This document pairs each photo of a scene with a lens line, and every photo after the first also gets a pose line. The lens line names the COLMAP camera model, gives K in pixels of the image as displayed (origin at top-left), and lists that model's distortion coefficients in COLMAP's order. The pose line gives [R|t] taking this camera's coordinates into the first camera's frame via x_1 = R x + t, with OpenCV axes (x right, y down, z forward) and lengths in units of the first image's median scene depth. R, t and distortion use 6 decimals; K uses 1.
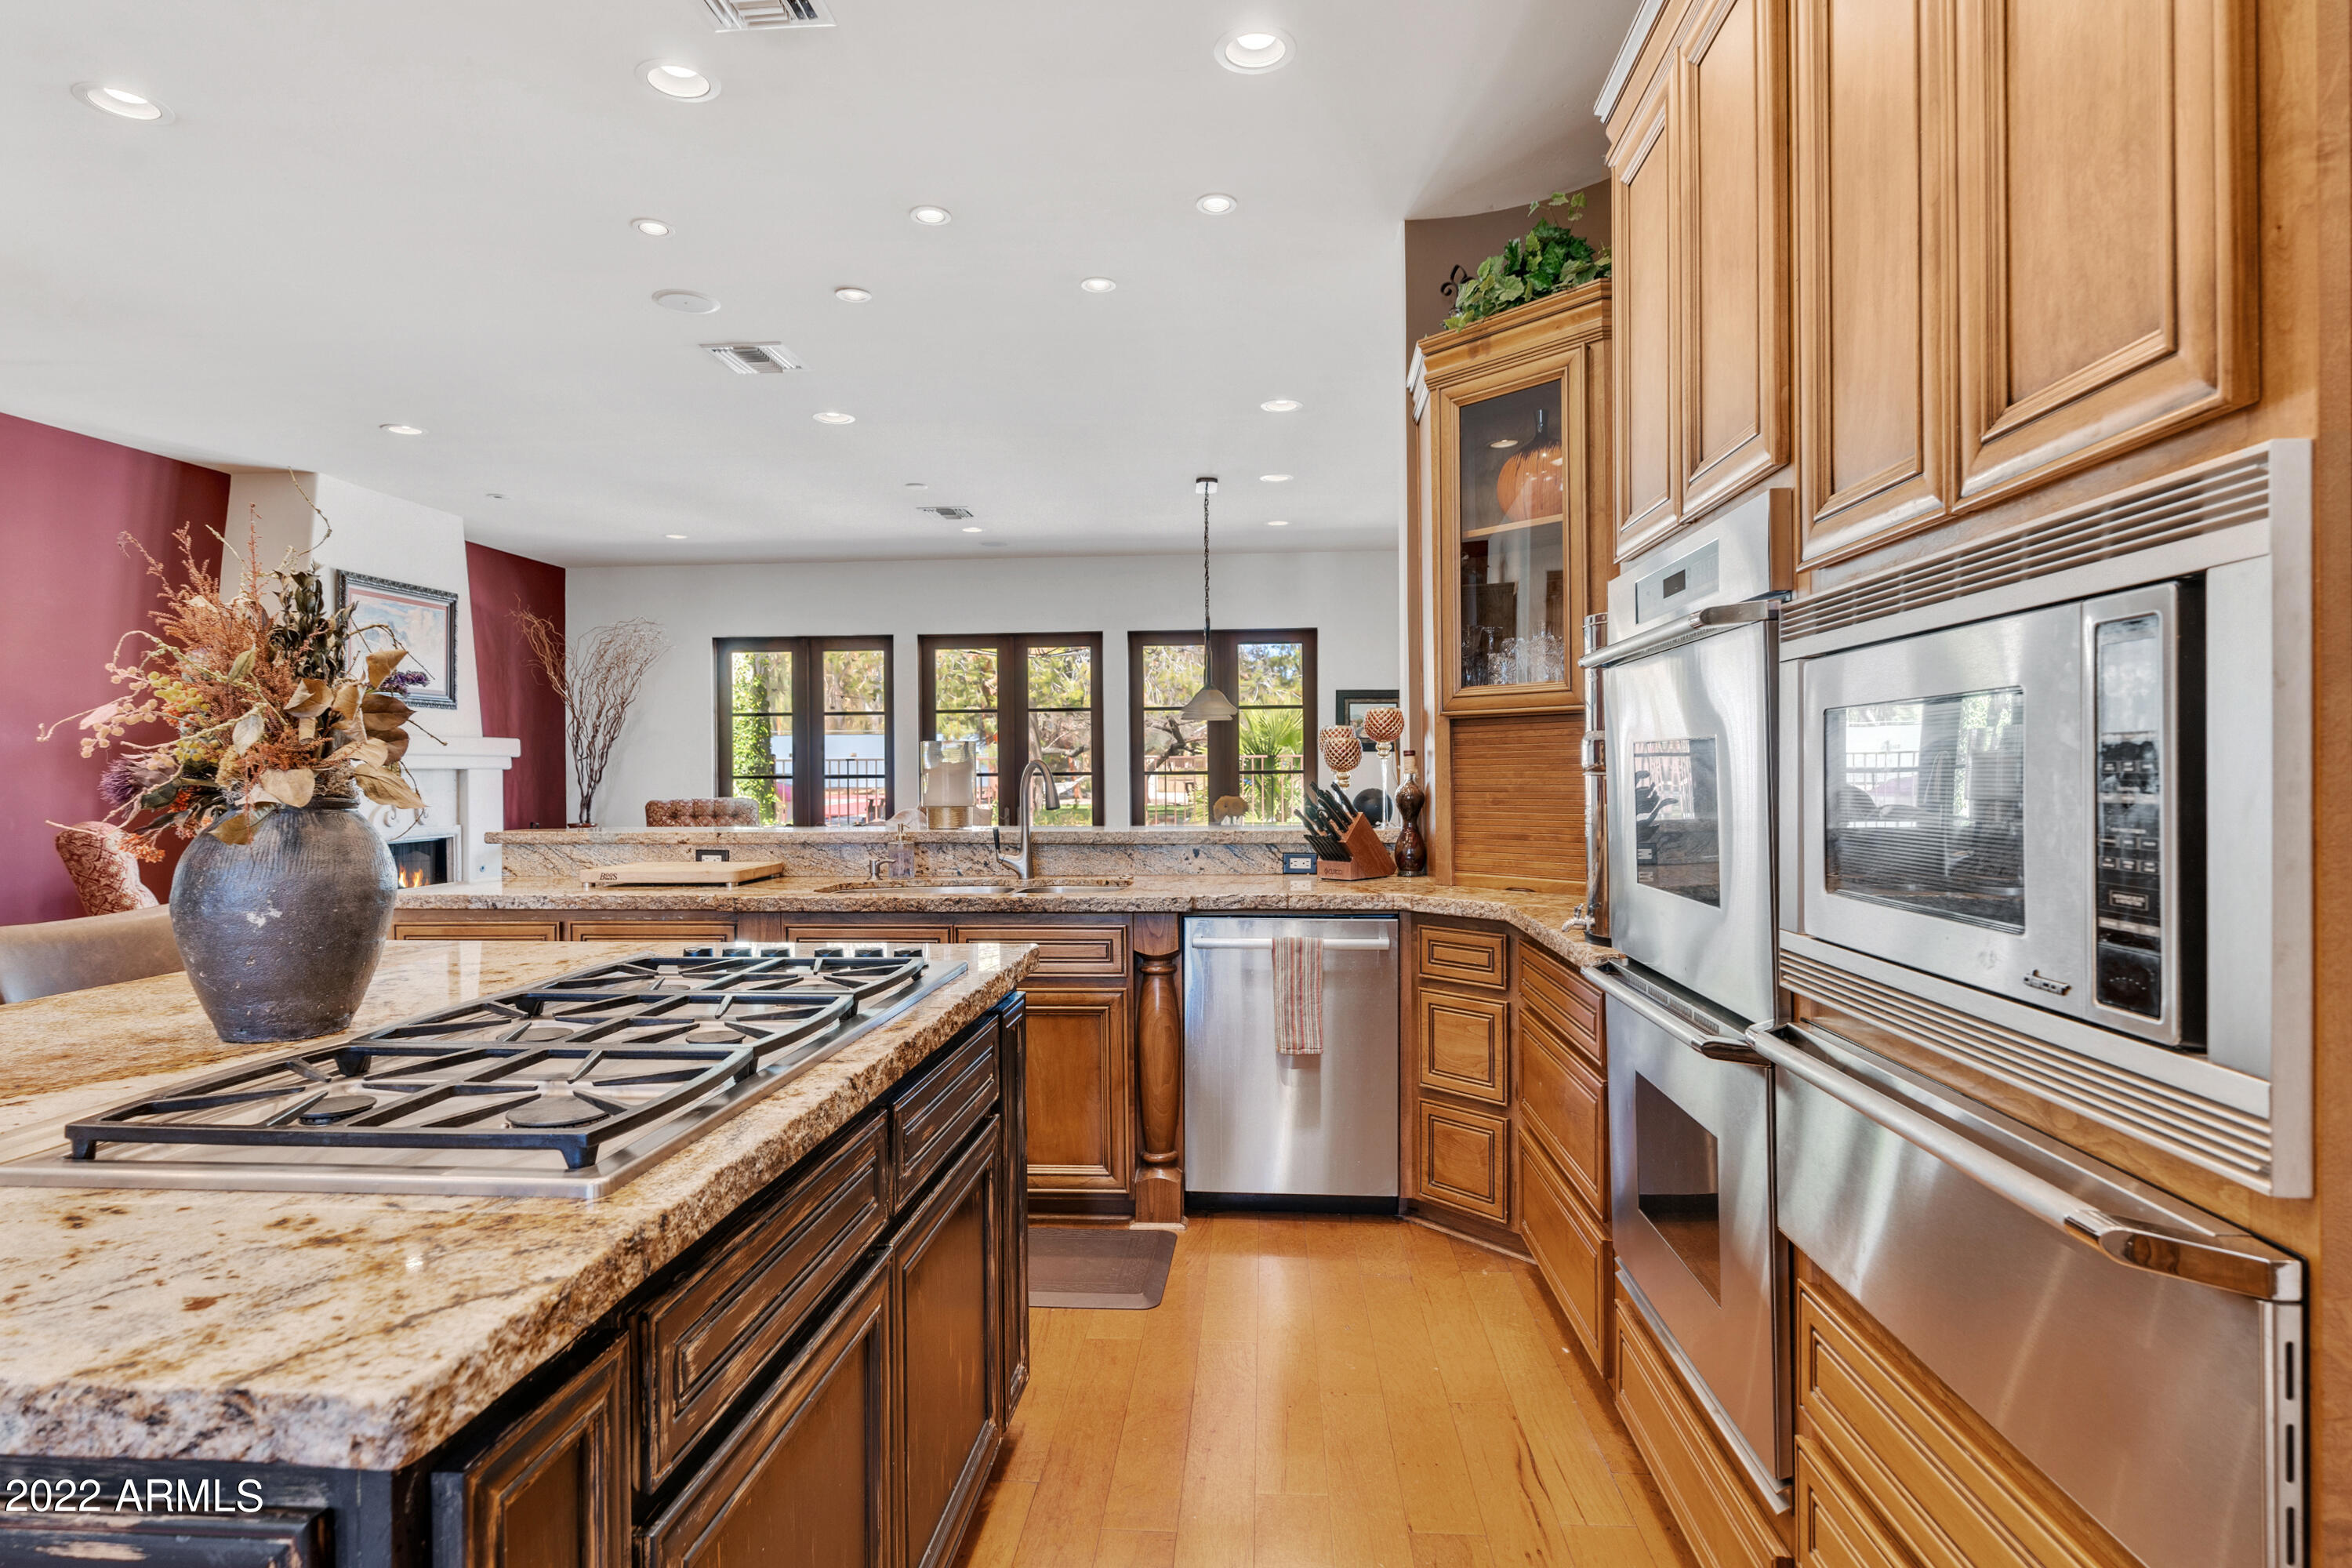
lens RADIAL K [[1261.8, 0, 1180.8], [0, 1261.8, 774.1], [0, 0, 1]] dist [-0.000382, -0.000291]
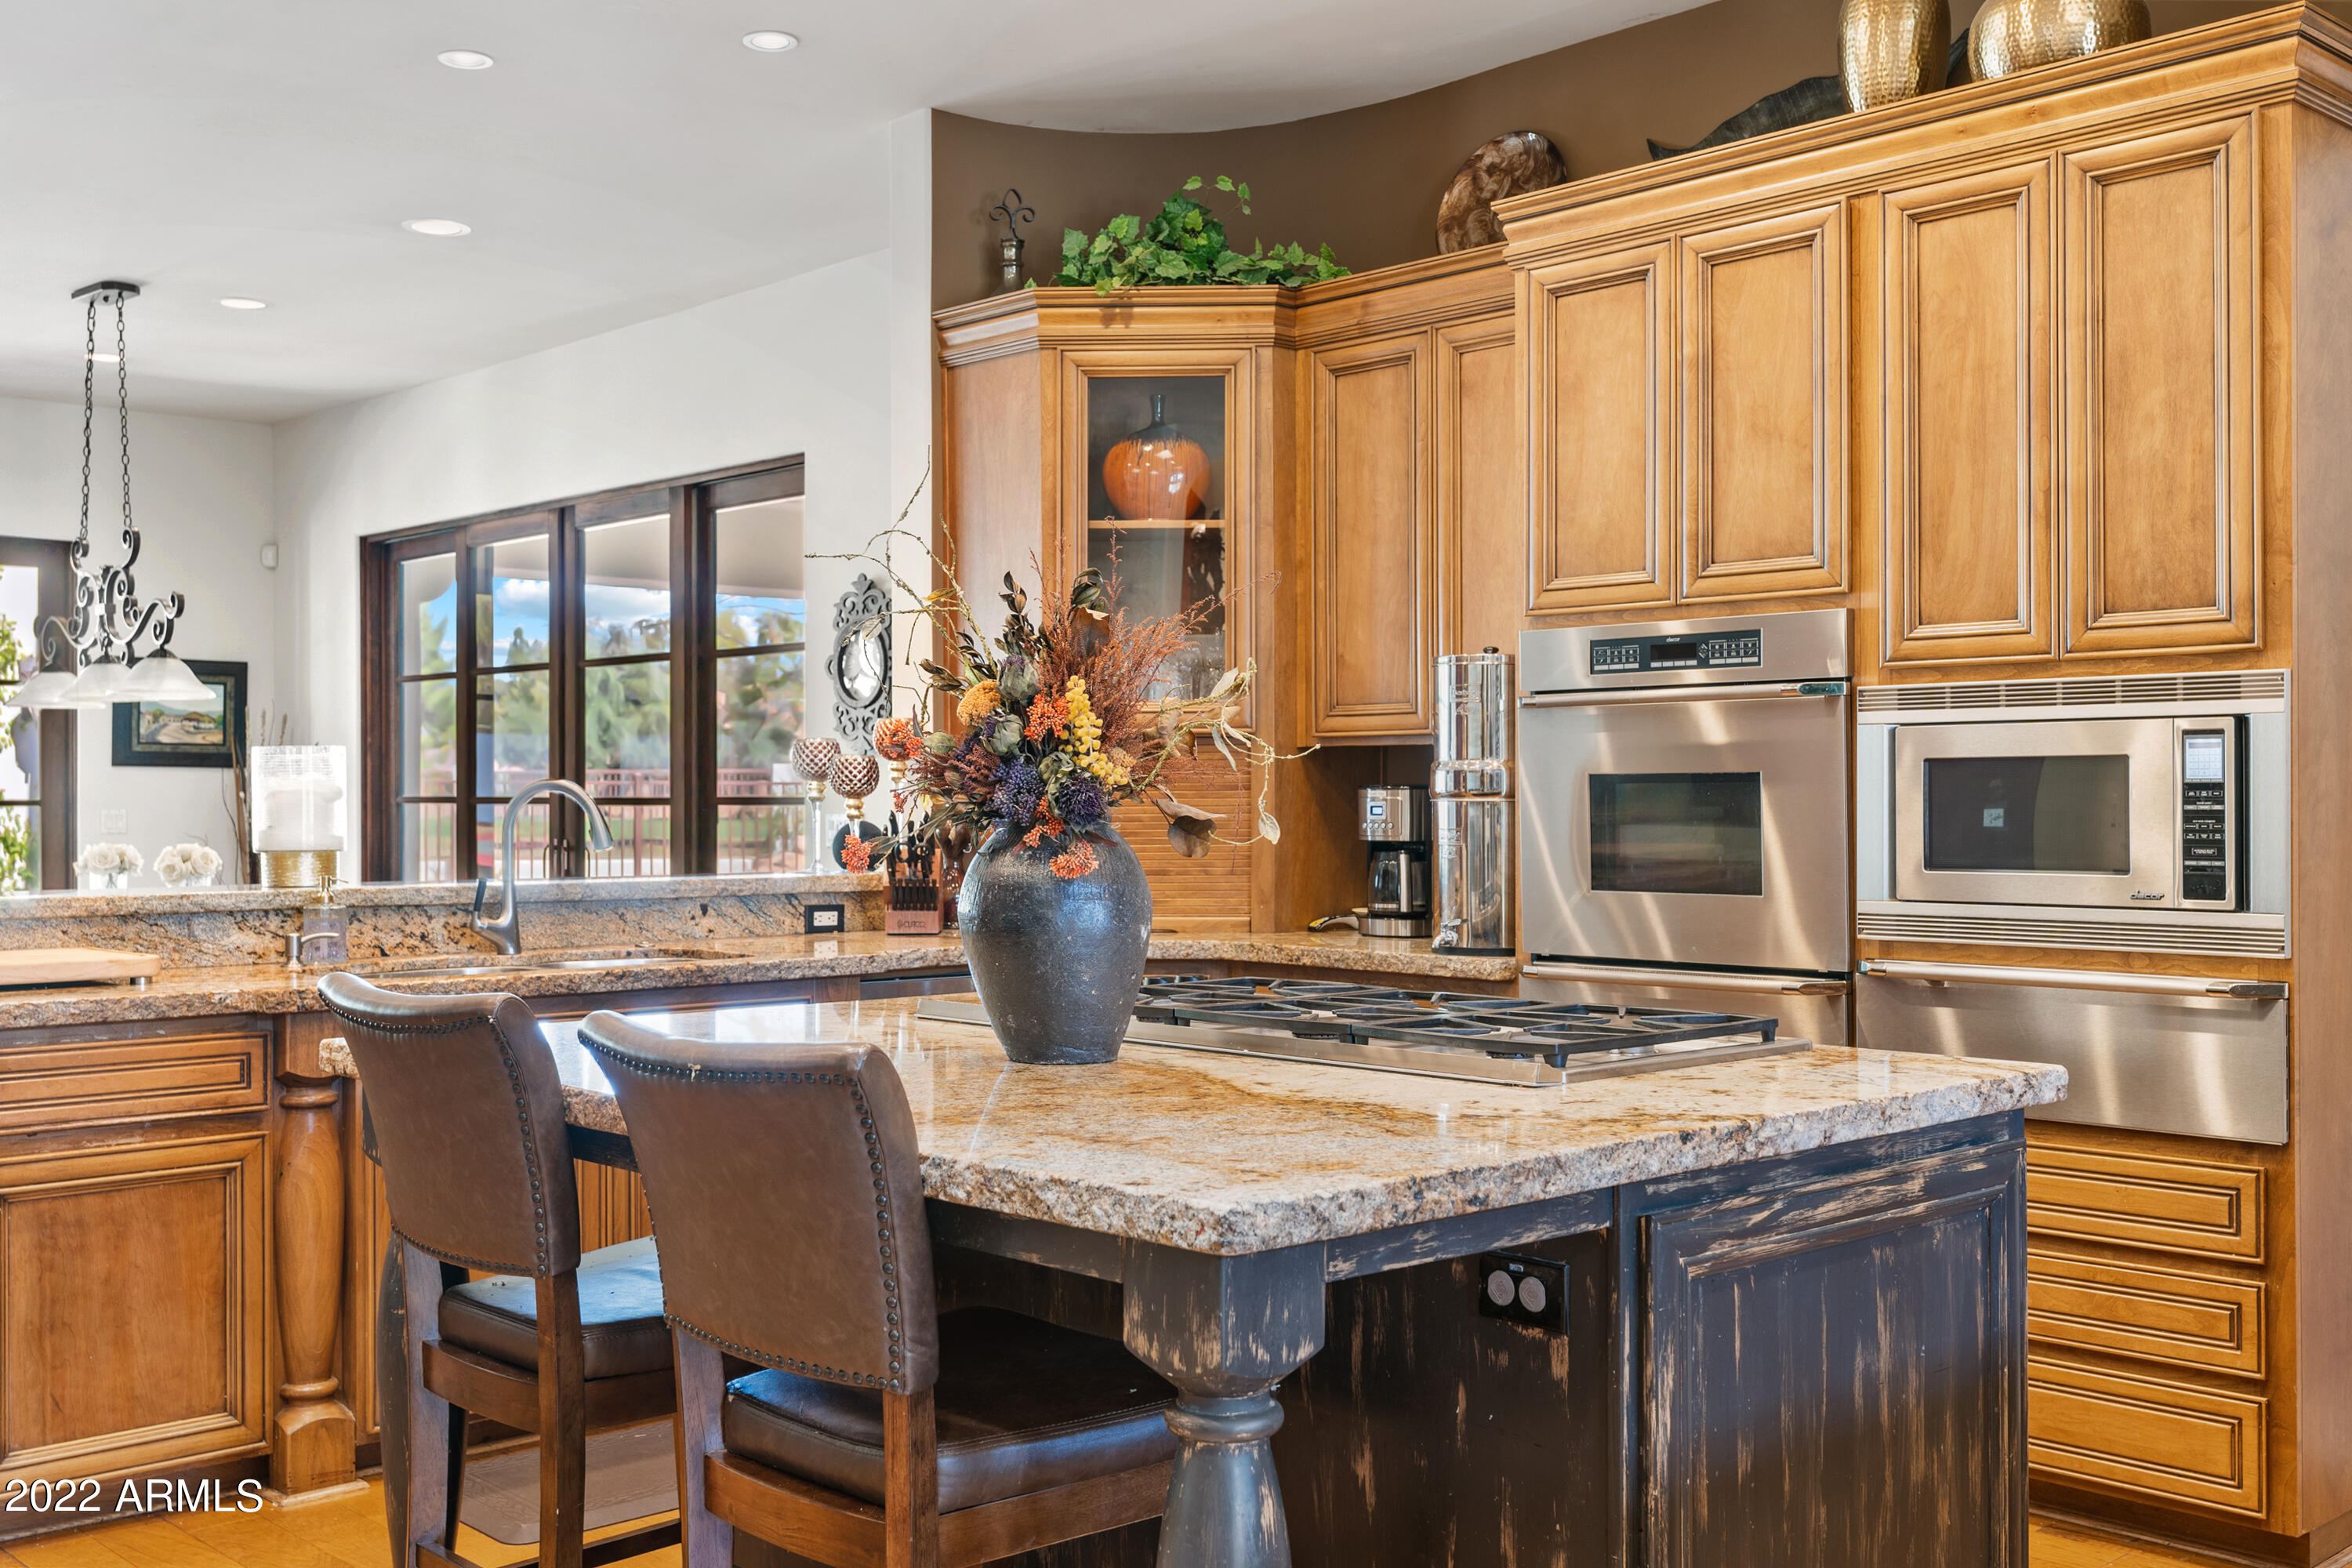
lens RADIAL K [[2301.7, 0, 1188.3], [0, 2301.7, 799.1], [0, 0, 1]] dist [0.003139, 0.001323]
pose [[0.672908, 0.005244, 0.739707, -0.931765], [-0.000866, 0.999980, -0.006302, 0.008415], [-0.739726, 0.003600, 0.672899, -0.118313]]
